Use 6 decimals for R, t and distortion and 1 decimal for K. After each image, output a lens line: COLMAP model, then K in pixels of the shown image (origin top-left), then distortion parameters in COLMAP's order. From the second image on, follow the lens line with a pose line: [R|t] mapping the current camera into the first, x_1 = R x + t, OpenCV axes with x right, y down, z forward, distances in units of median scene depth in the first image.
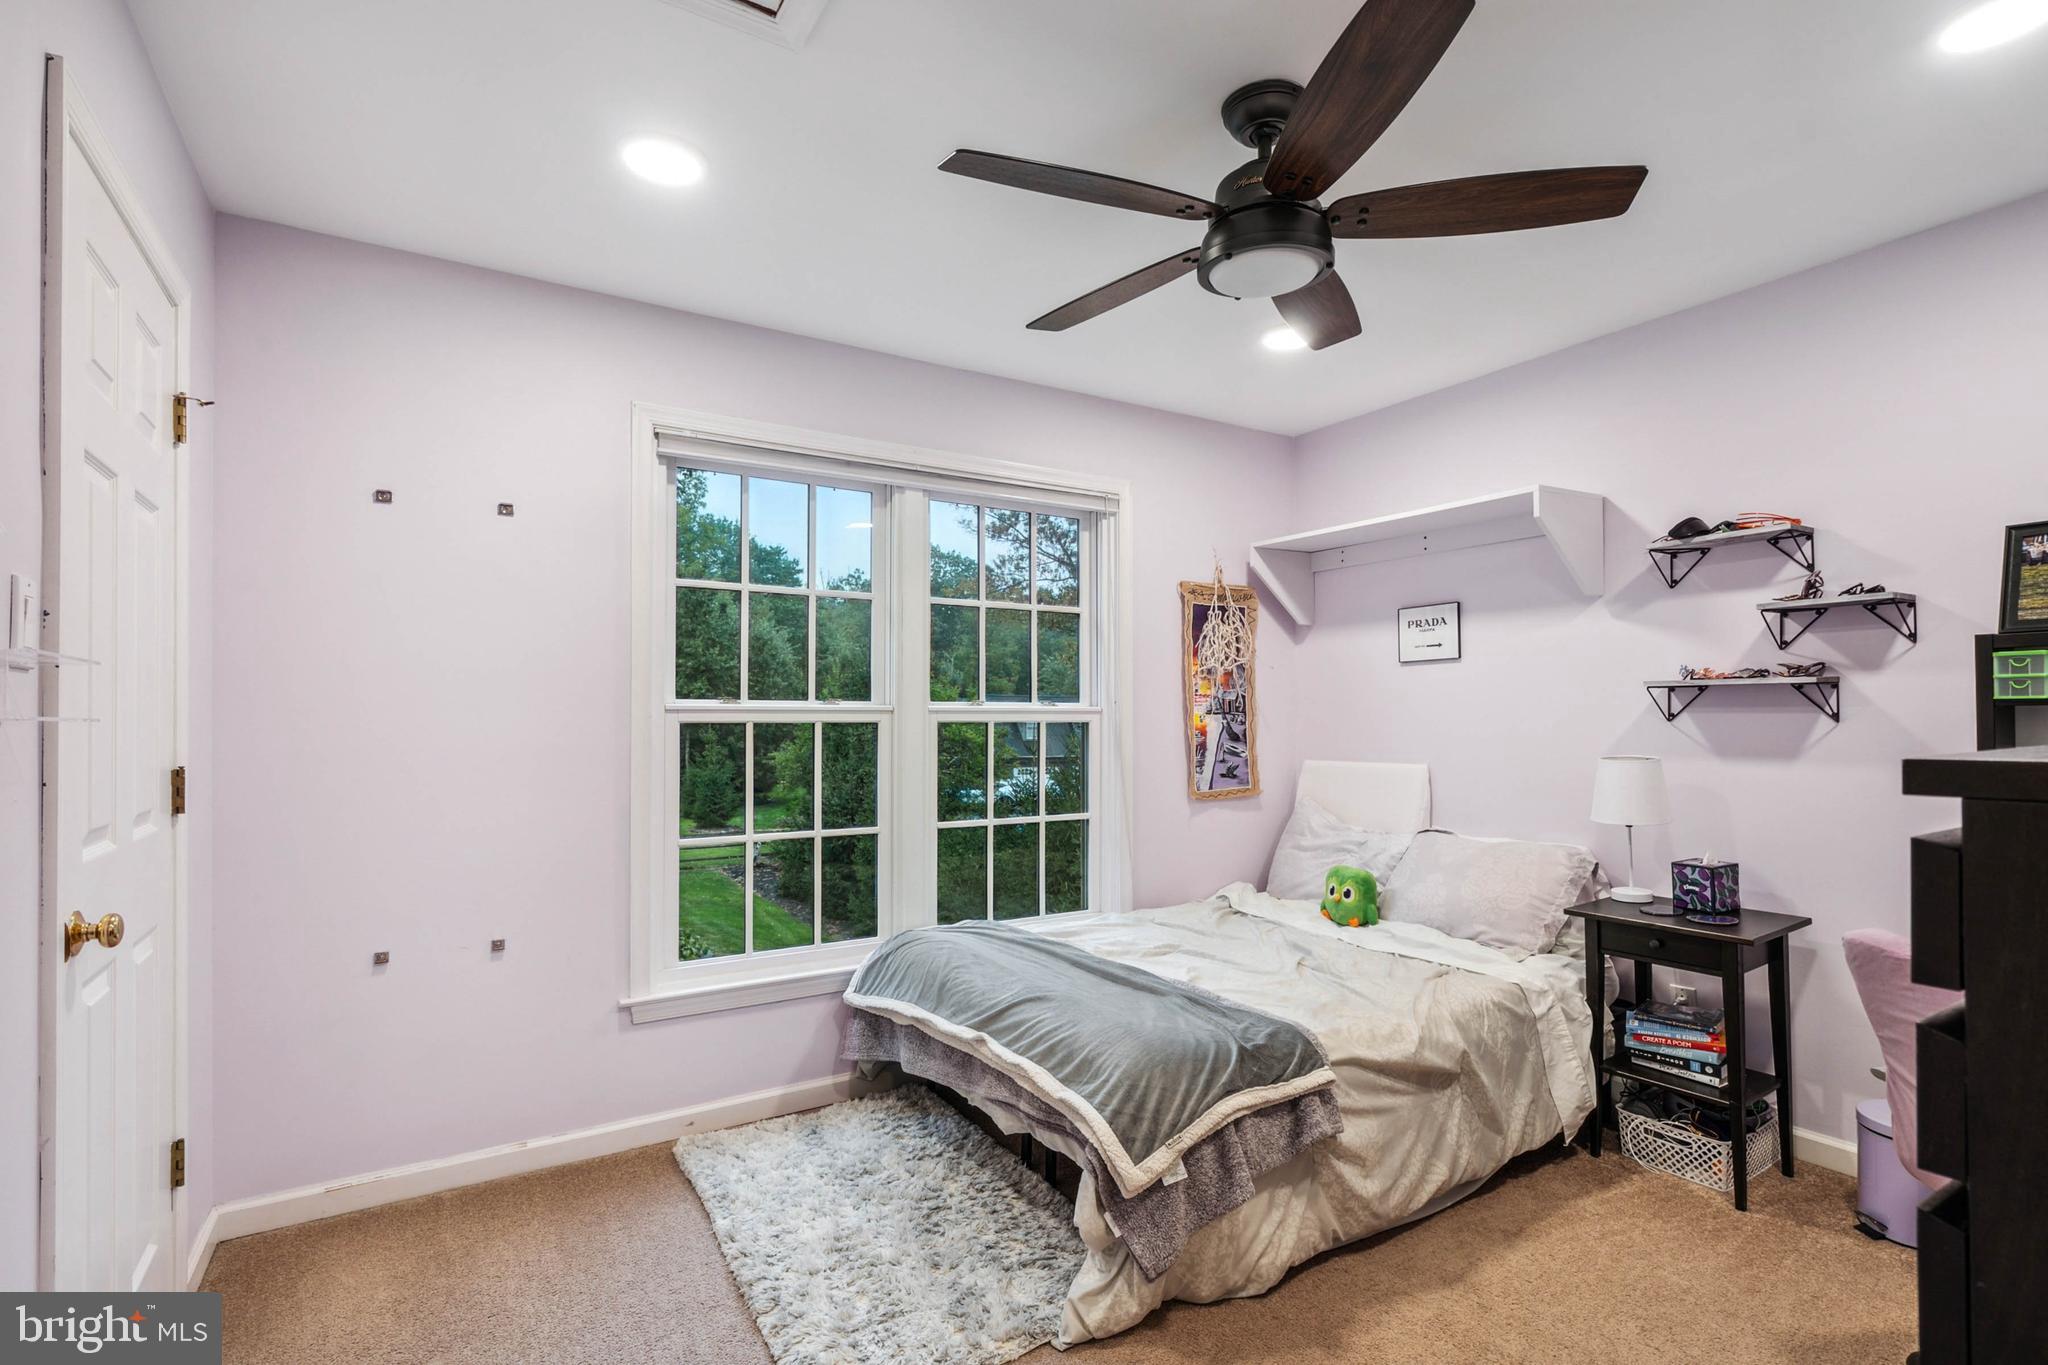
lens RADIAL K [[962.4, 0, 1012.6], [0, 962.4, 700.8], [0, 0, 1]] dist [-0.000933, -0.000394]
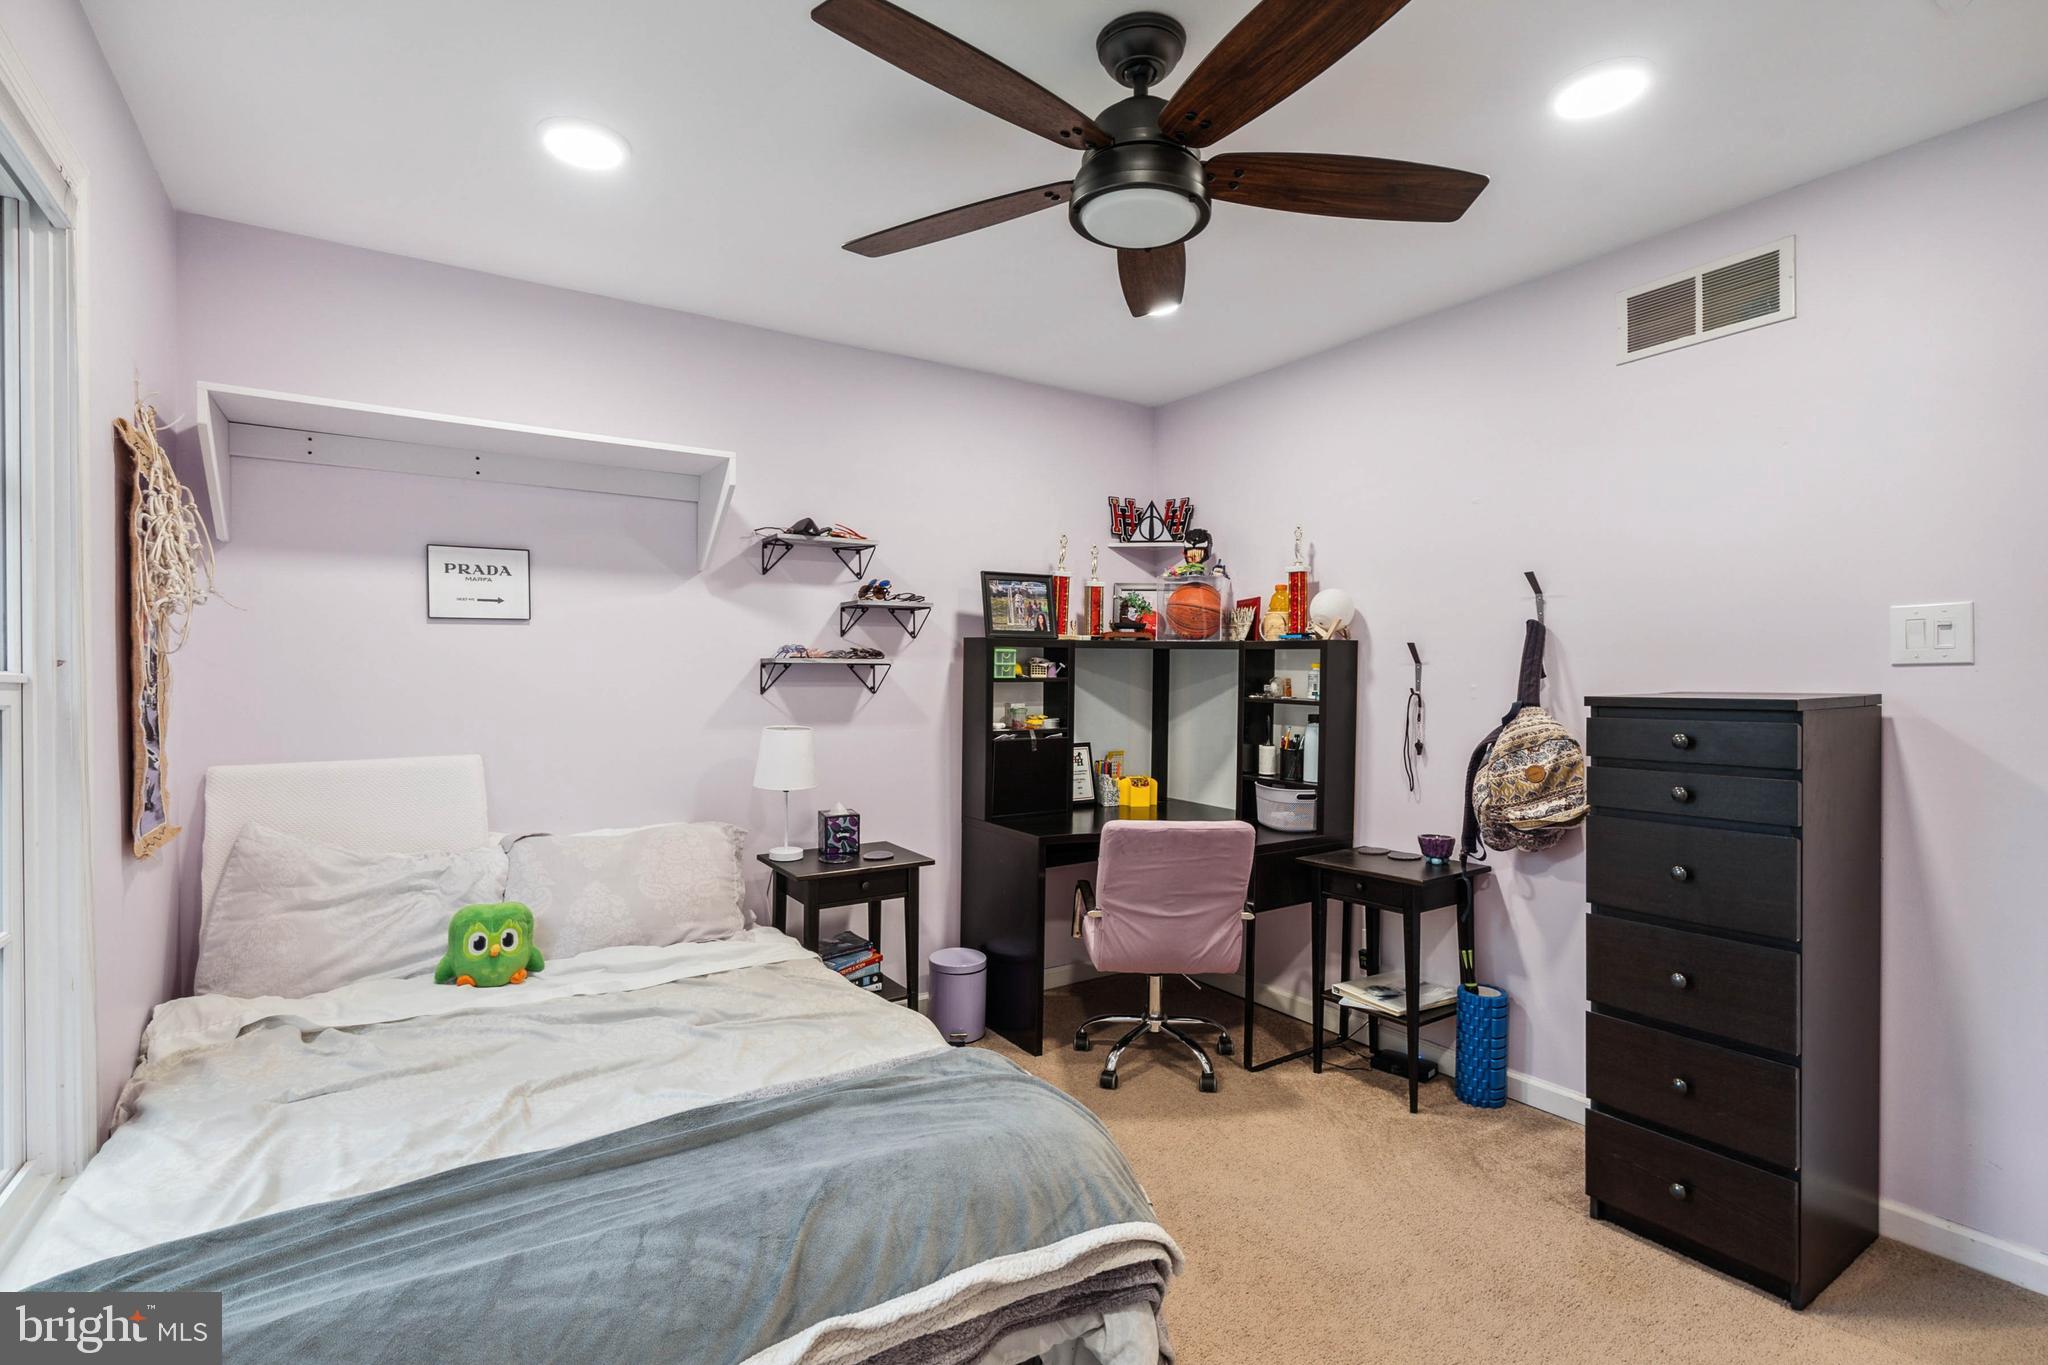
lens RADIAL K [[962.4, 0, 1014.5], [0, 962.4, 676.5], [0, 0, 1]] dist [-0.000933, -0.000394]
pose [[-0.028571, 0.012094, 0.999519, -0.456238], [-0.010737, 0.999865, -0.012405, 0.012026], [-0.999534, -0.011086, -0.028438, 0.779700]]
